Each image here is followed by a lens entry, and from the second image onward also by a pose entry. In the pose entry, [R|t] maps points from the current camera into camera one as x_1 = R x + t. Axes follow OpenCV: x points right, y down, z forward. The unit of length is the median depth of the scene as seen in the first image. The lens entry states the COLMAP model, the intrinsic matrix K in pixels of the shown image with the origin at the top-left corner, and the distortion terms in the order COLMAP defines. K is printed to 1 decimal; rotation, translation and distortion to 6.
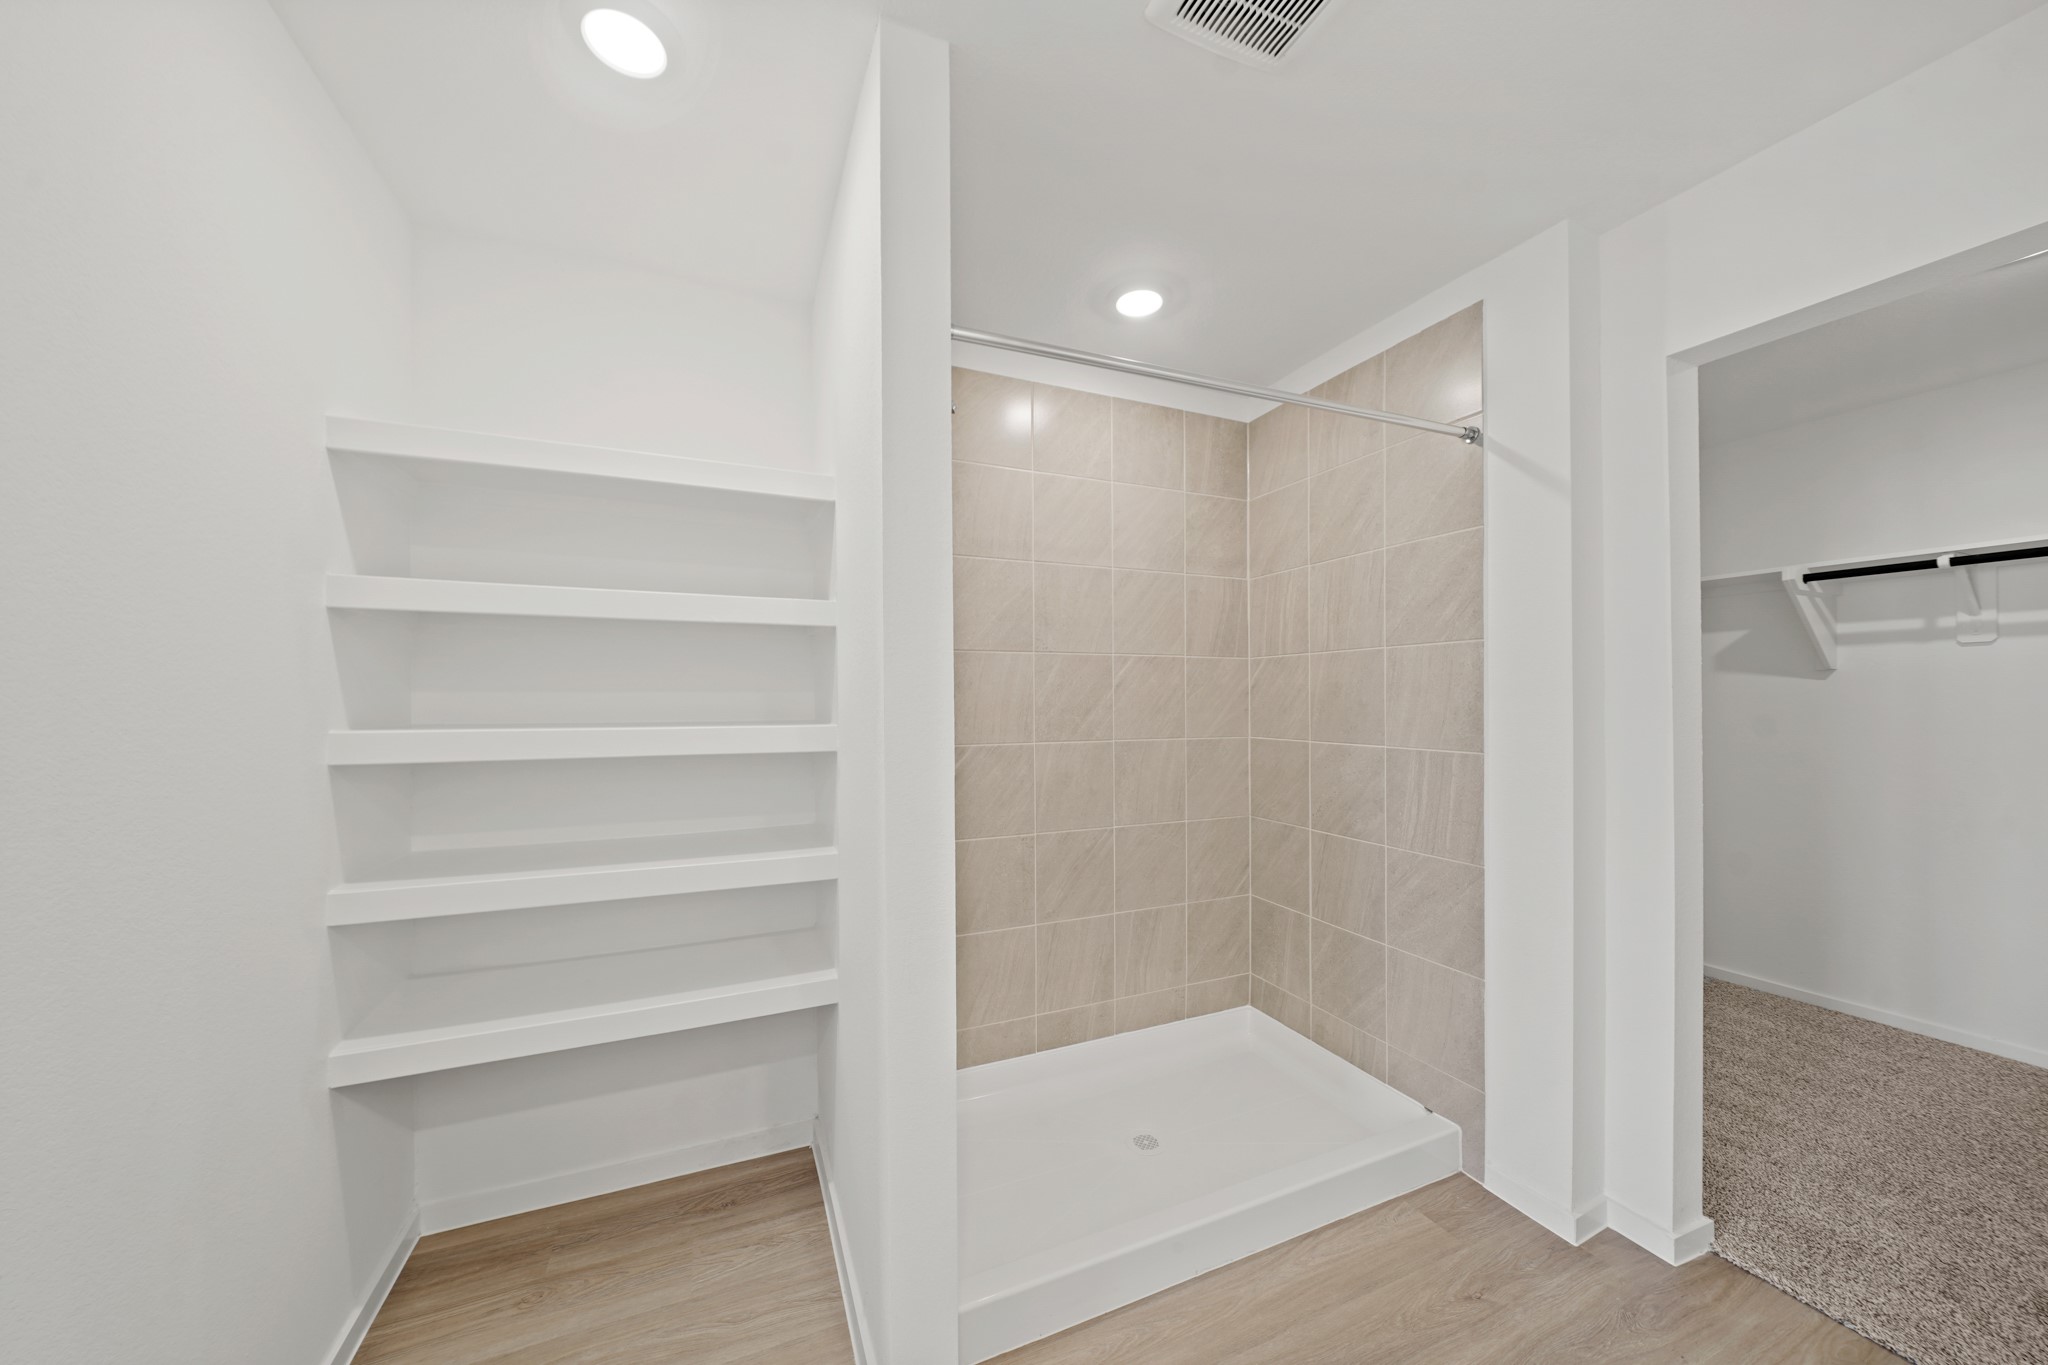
lens RADIAL K [[706.3, 0, 1027.3], [0, 706.3, 700.5], [0, 0, 1]] dist [-0.009637, 0.000251]
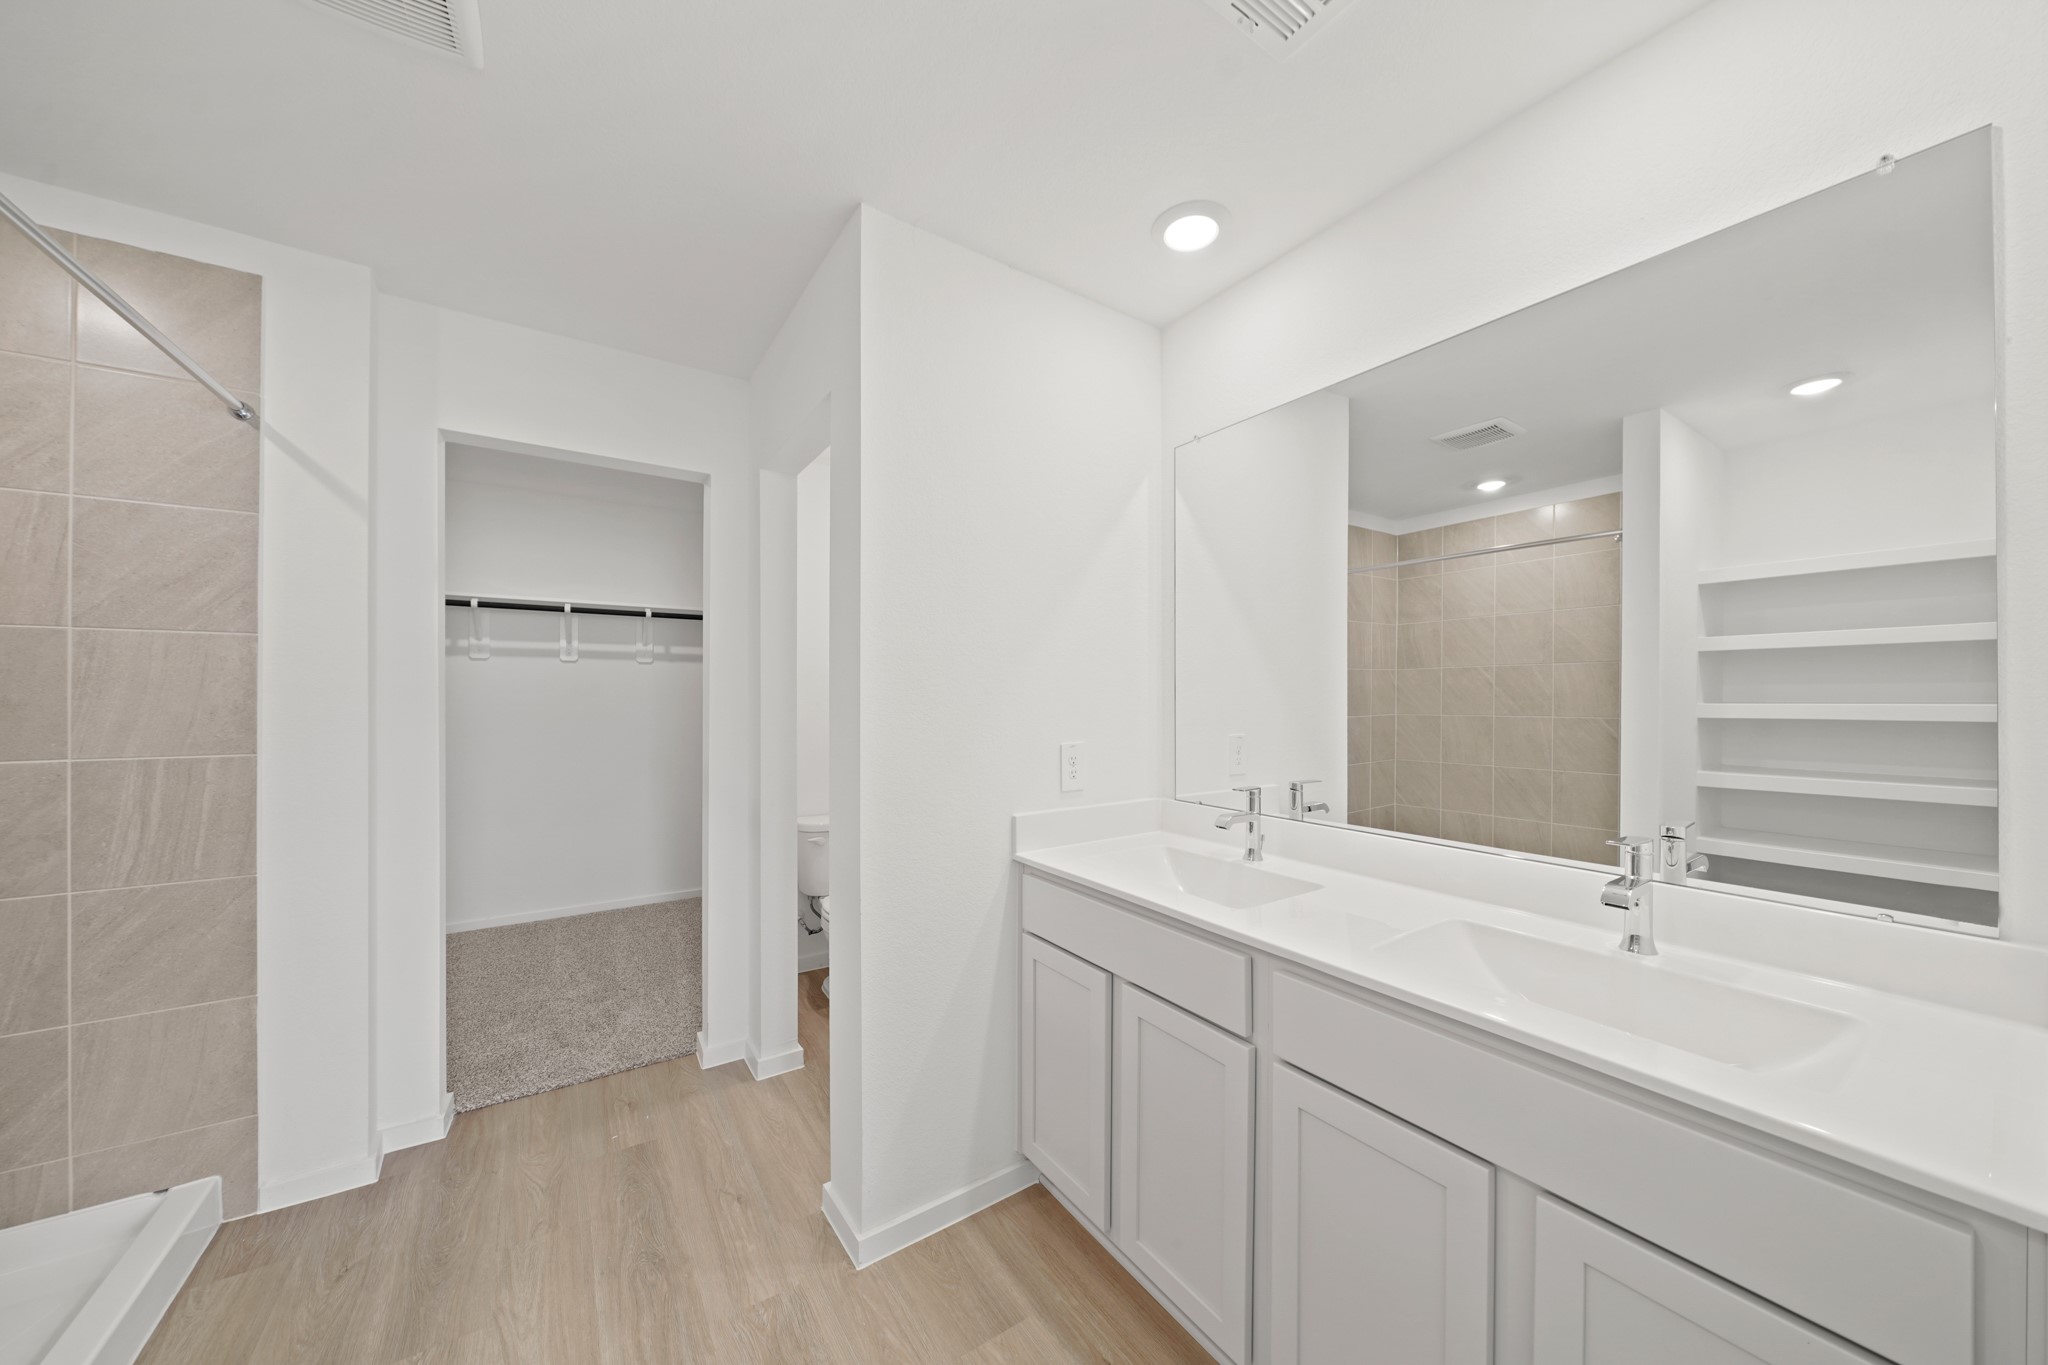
lens RADIAL K [[706.3, 0, 1027.3], [0, 706.3, 700.5], [0, 0, 1]] dist [-0.009637, 0.000251]
pose [[-0.188550, -0.006475, 0.982042, -0.463164], [0.000550, 0.999977, 0.006699, -0.003020], [-0.982063, 0.001803, -0.188543, 0.159995]]
